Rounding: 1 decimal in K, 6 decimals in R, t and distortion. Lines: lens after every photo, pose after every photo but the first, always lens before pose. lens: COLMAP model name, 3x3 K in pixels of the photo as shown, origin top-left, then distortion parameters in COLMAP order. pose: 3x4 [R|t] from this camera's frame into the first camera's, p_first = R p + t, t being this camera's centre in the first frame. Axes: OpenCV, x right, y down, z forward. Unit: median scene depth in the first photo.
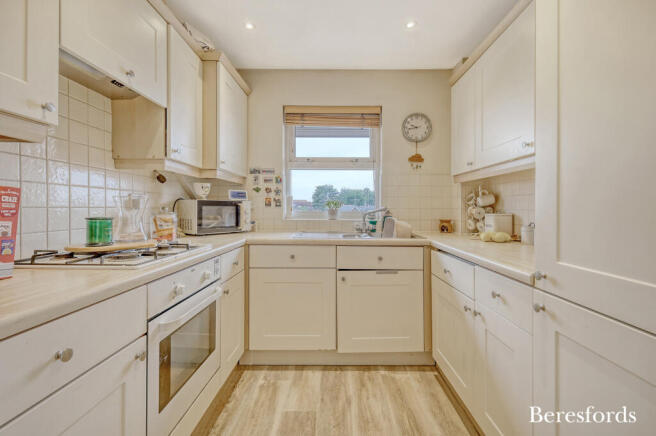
lens RADIAL K [[288.8, 0, 331.3], [0, 288.8, 215.5], [0, 0, 1]] dist [-0.000090, -0.000038]
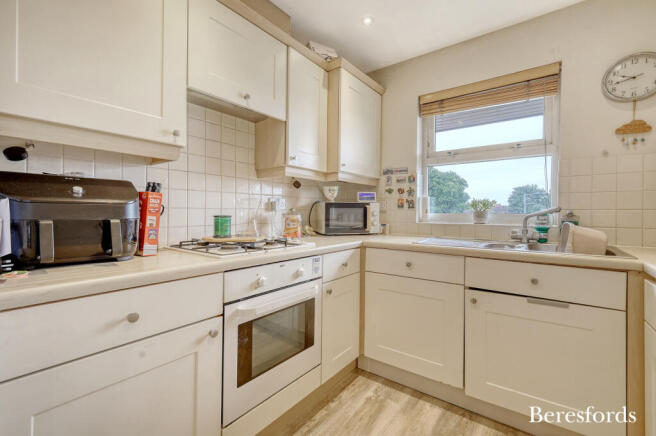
lens RADIAL K [[279.1, 0, 329.9], [0, 279.1, 219.1], [0, 0, 1]] dist [-0.000915, -0.000129]
pose [[0.796707, 0.011386, -0.604259, 0.186710], [-0.014753, 0.999891, -0.000610, 0.009616], [0.604186, 0.009400, 0.796788, 0.183024]]
